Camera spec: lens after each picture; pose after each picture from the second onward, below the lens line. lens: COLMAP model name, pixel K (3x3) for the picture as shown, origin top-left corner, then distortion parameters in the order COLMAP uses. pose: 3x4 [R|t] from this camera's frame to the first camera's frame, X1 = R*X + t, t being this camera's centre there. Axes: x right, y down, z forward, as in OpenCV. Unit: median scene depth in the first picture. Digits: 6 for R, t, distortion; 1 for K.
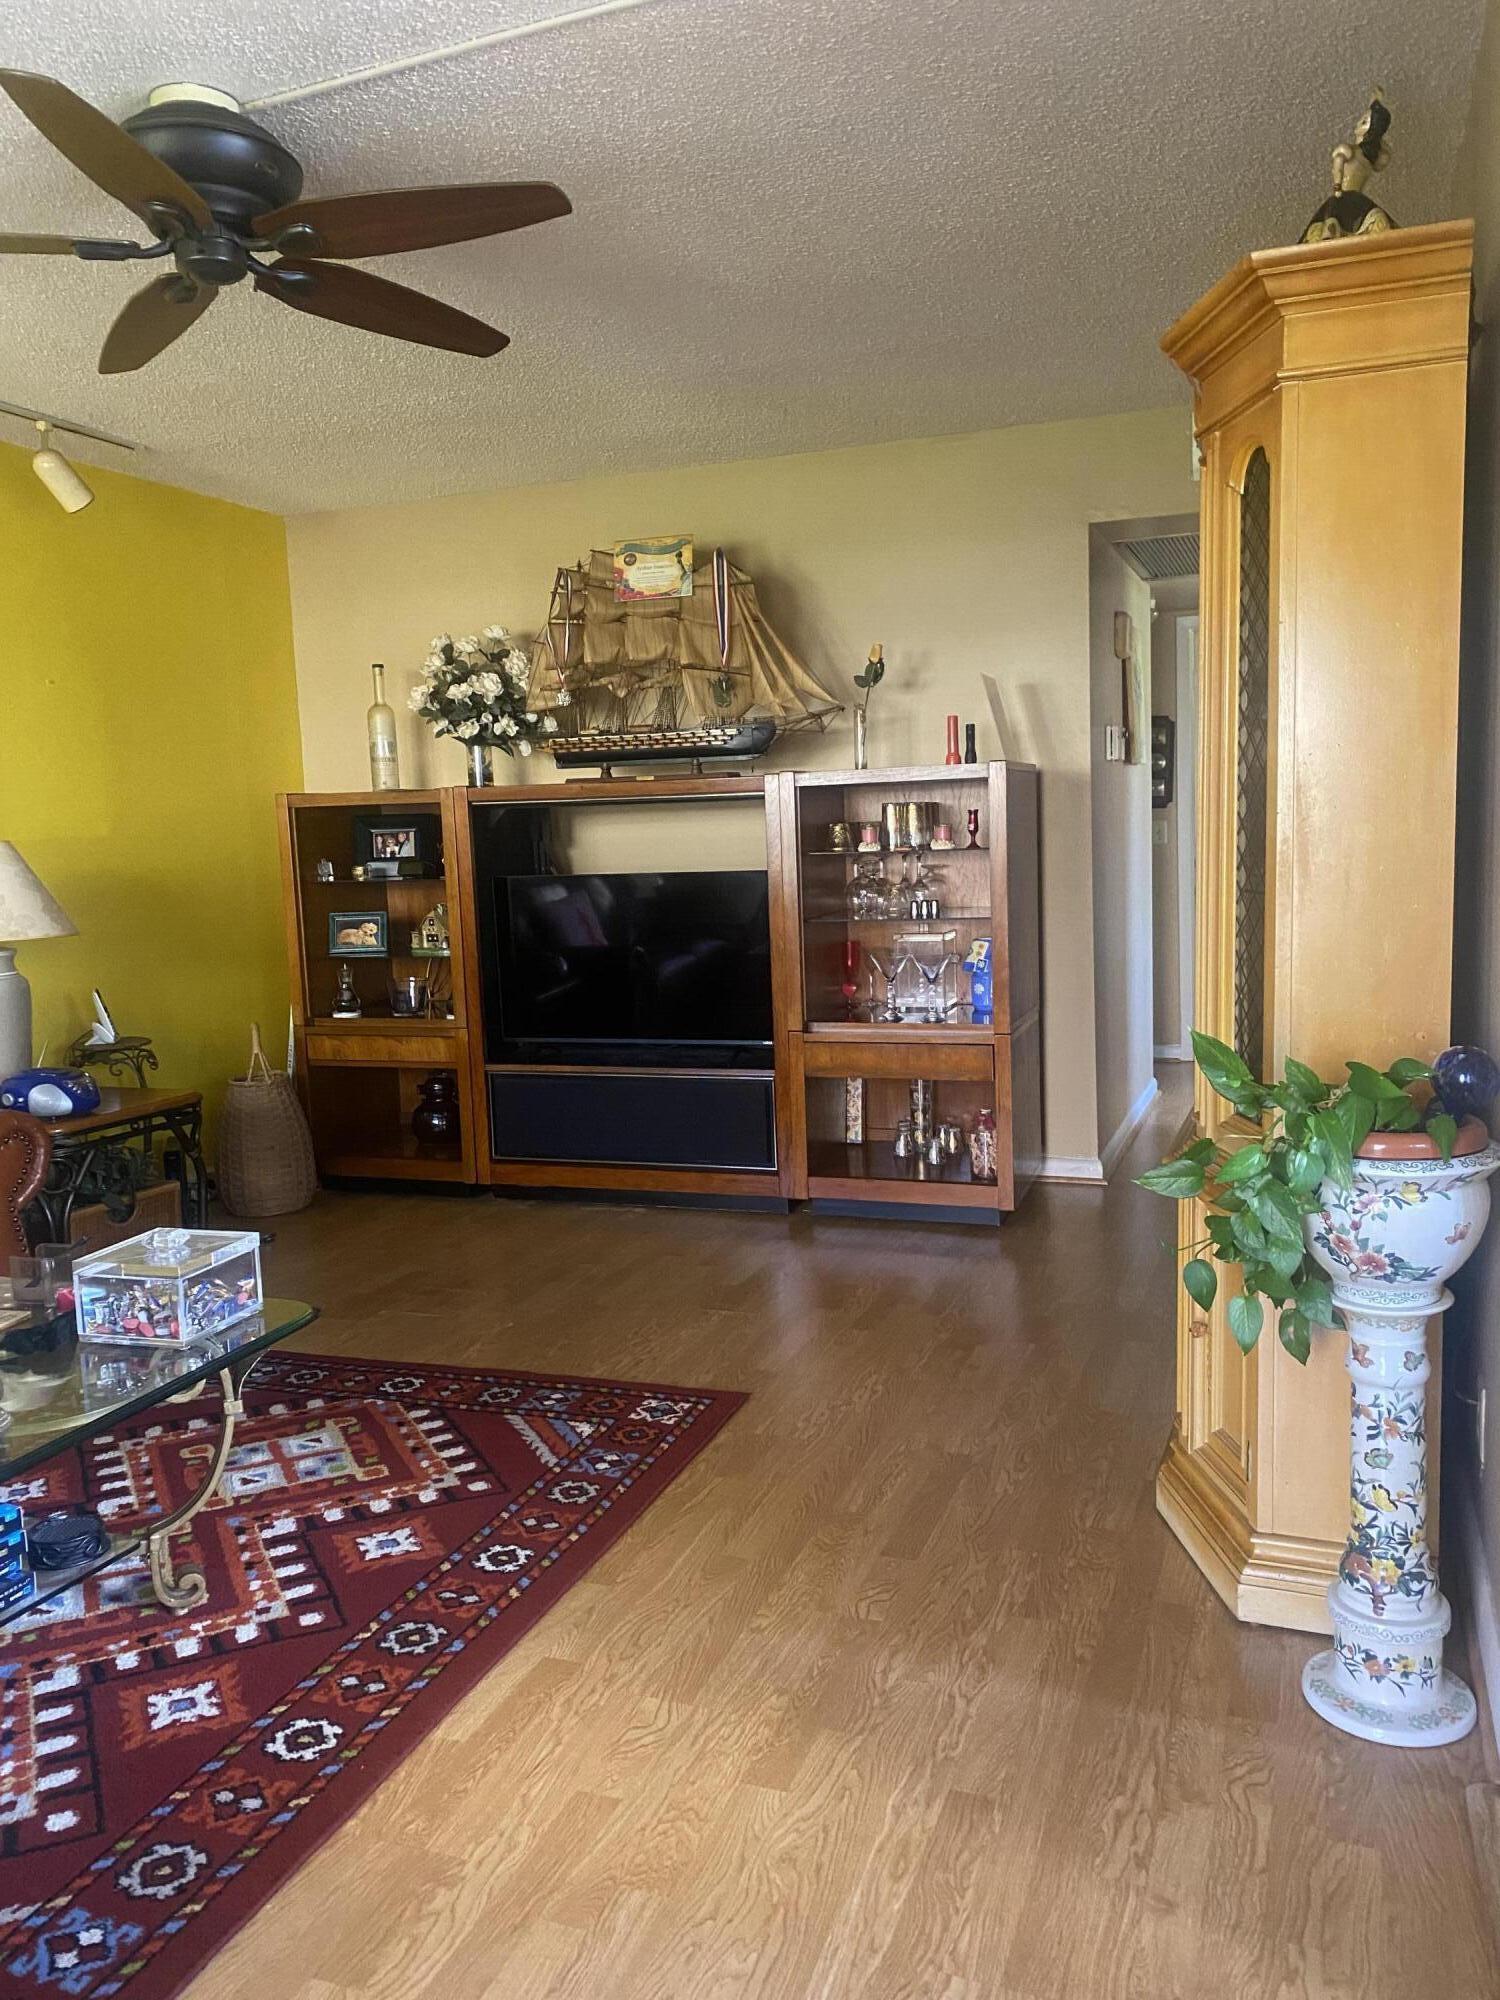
lens RADIAL K [[1508.8, 0, 767.7], [0, 1508.8, 1006.0], [0, 0, 1]] dist [0.086654, -0.074826]
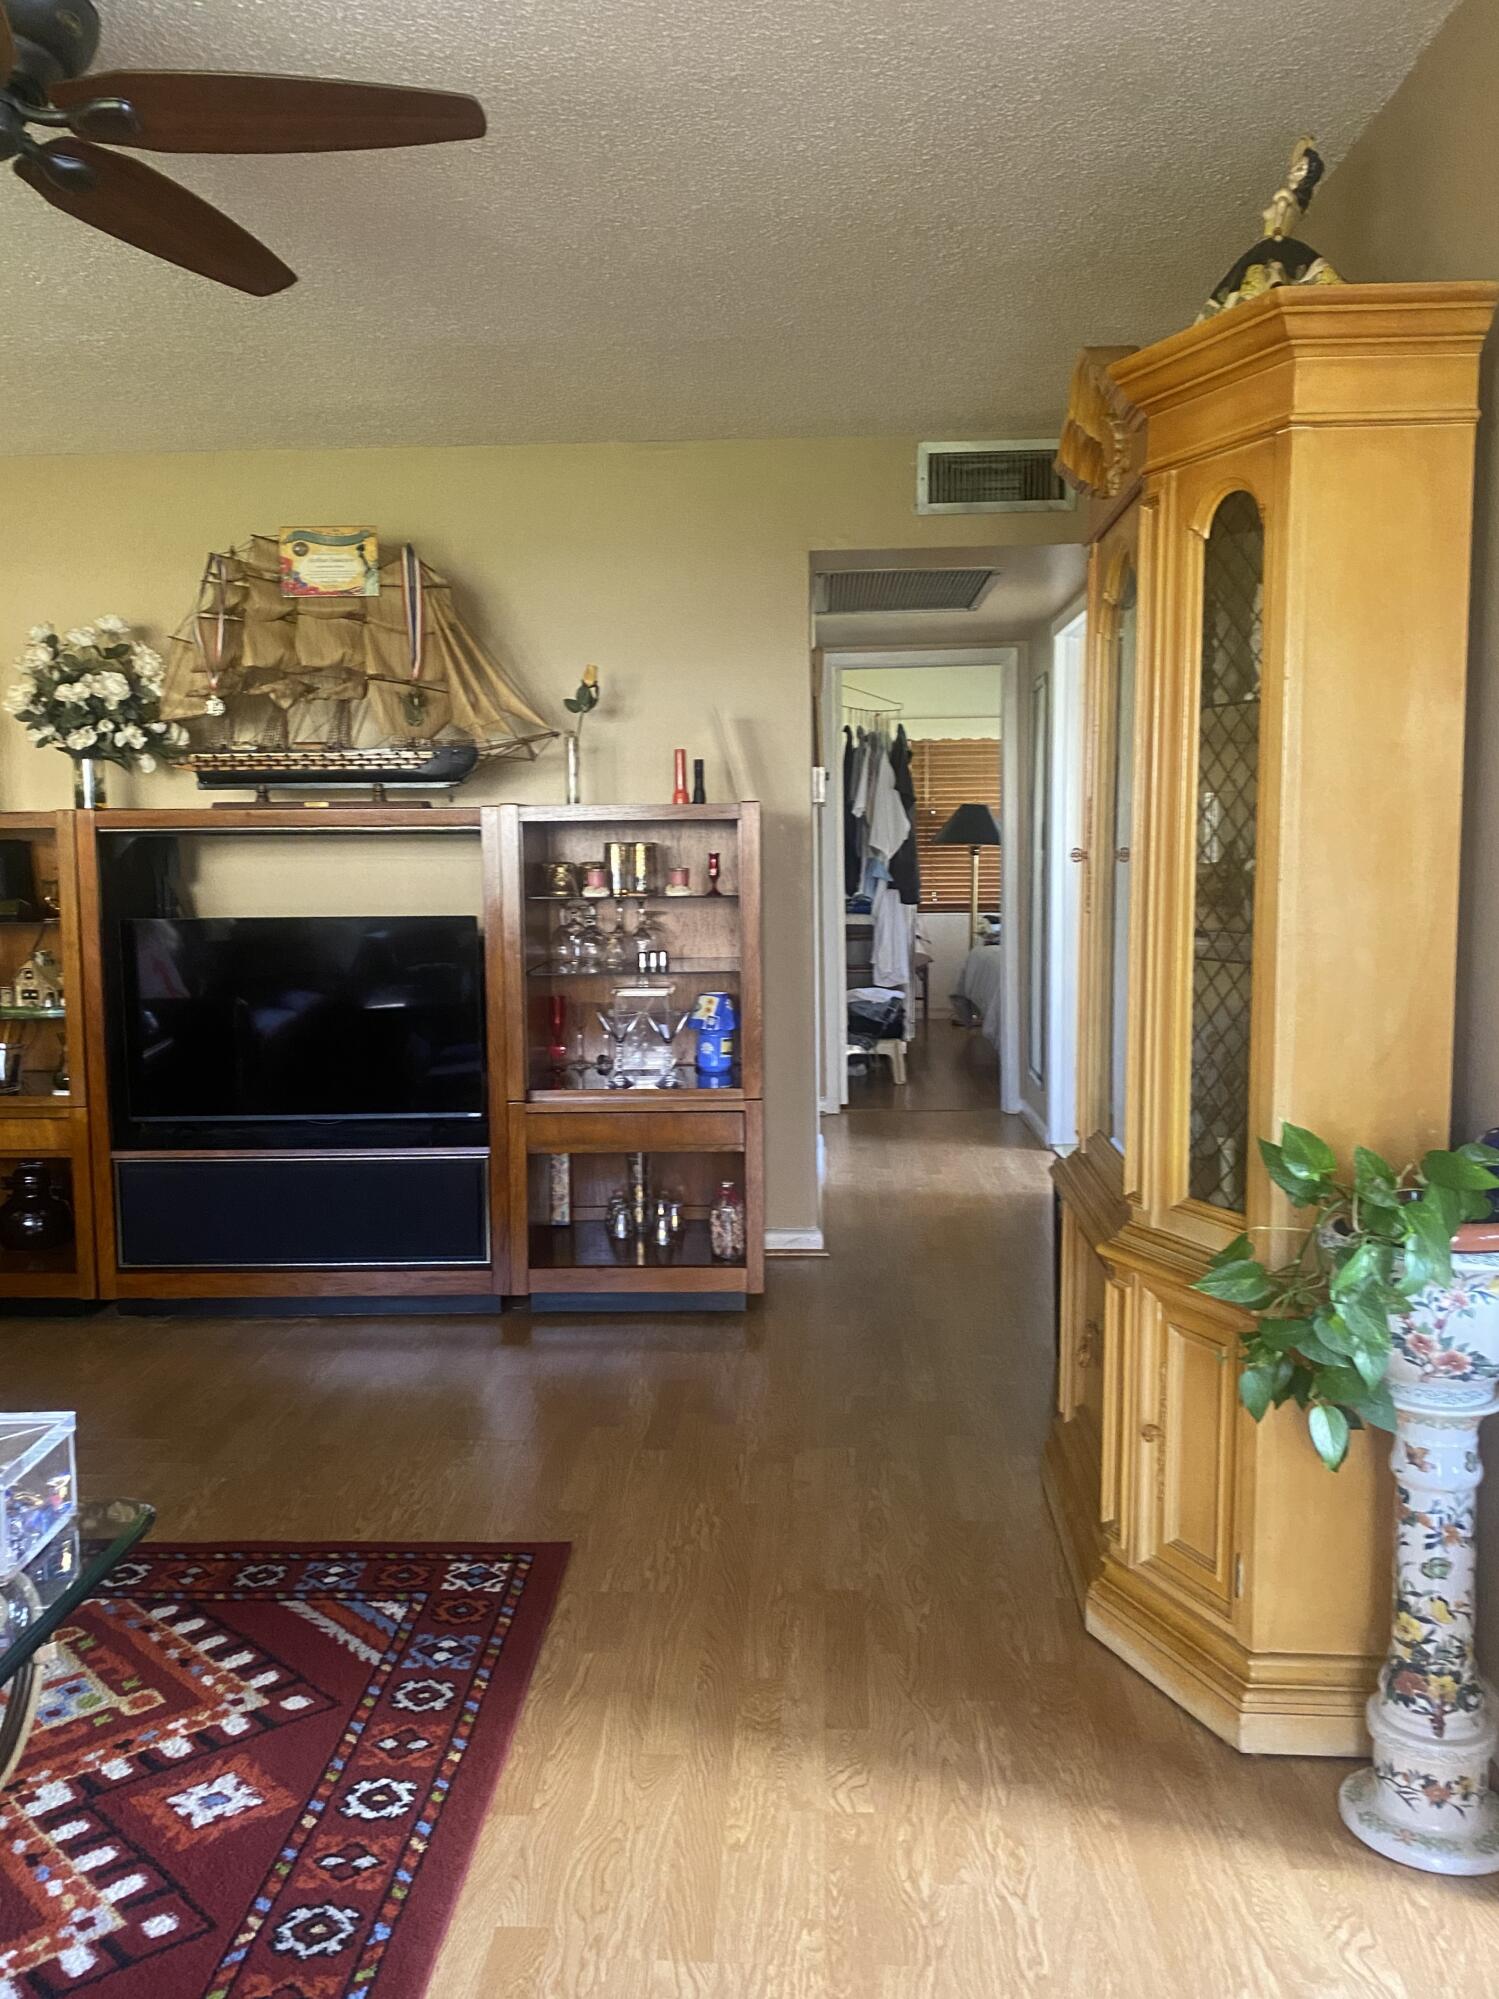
lens RADIAL K [[1622.6, 0, 729.5], [0, 1622.6, 1004.8], [0, 0, 1]] dist [0.038951, -0.008180]
pose [[0.955851, -0.006917, 0.293770, -0.224067], [0.014739, 0.999593, -0.024421, -0.023228], [-0.293481, 0.027673, 0.955564, 0.113537]]
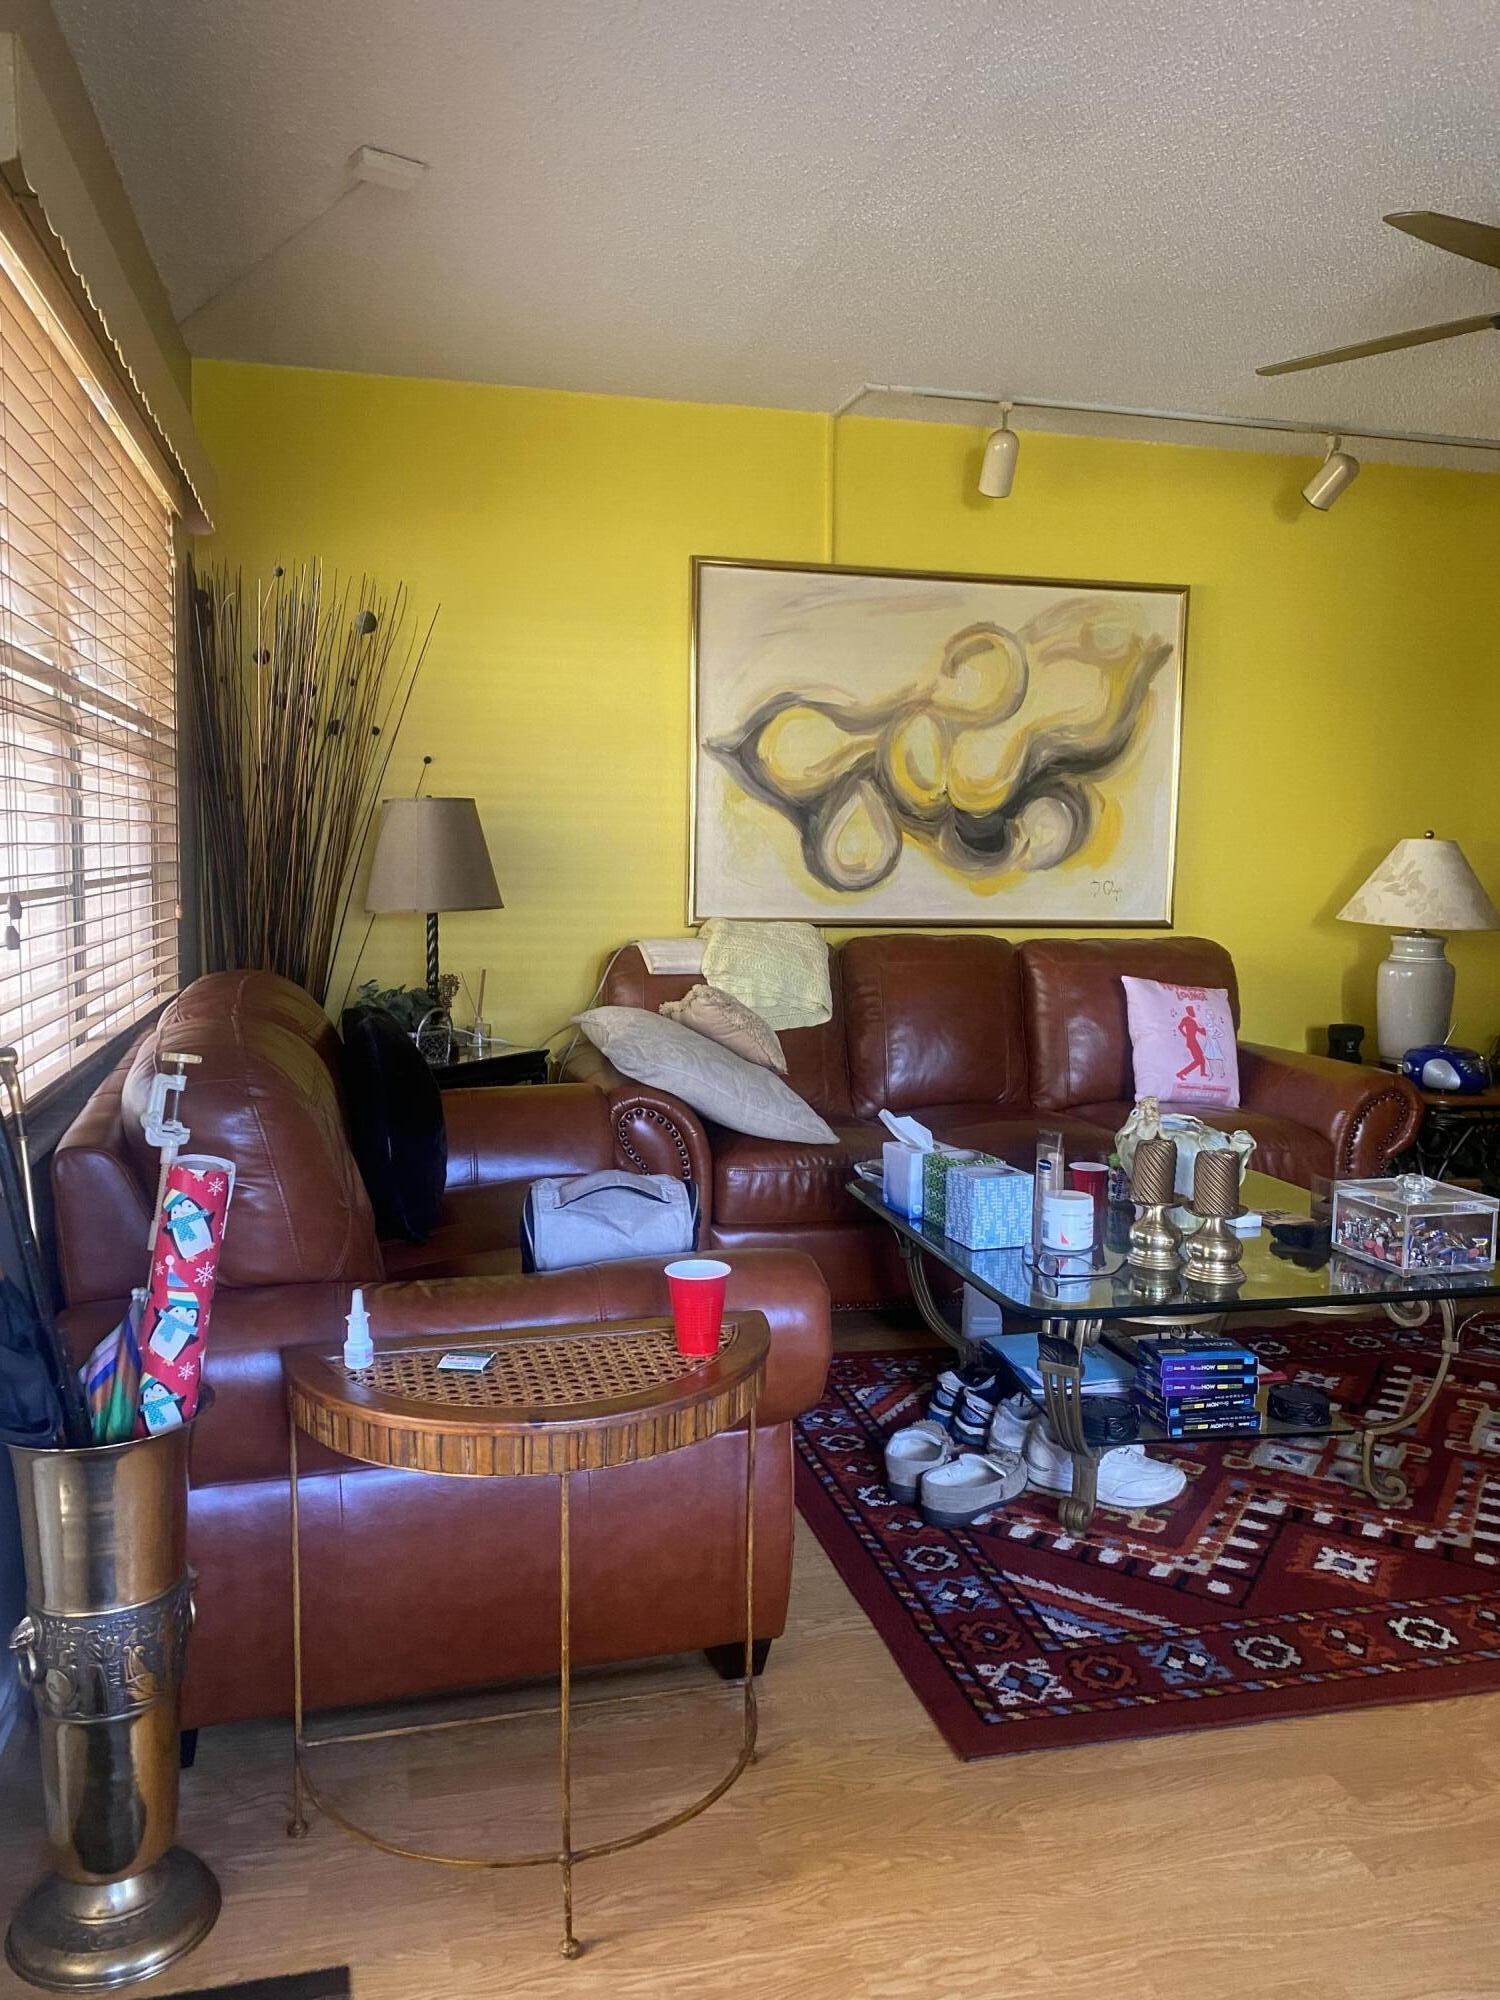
lens RADIAL K [[1508.8, 0, 767.7], [0, 1508.8, 1006.0], [0, 0, 1]] dist [0.086654, -0.074826]
pose [[0.565150, 0.126487, -0.815234, 0.211230], [-0.132980, 0.989222, 0.061295, 0.013613], [0.814200, 0.073769, 0.575878, -0.052456]]
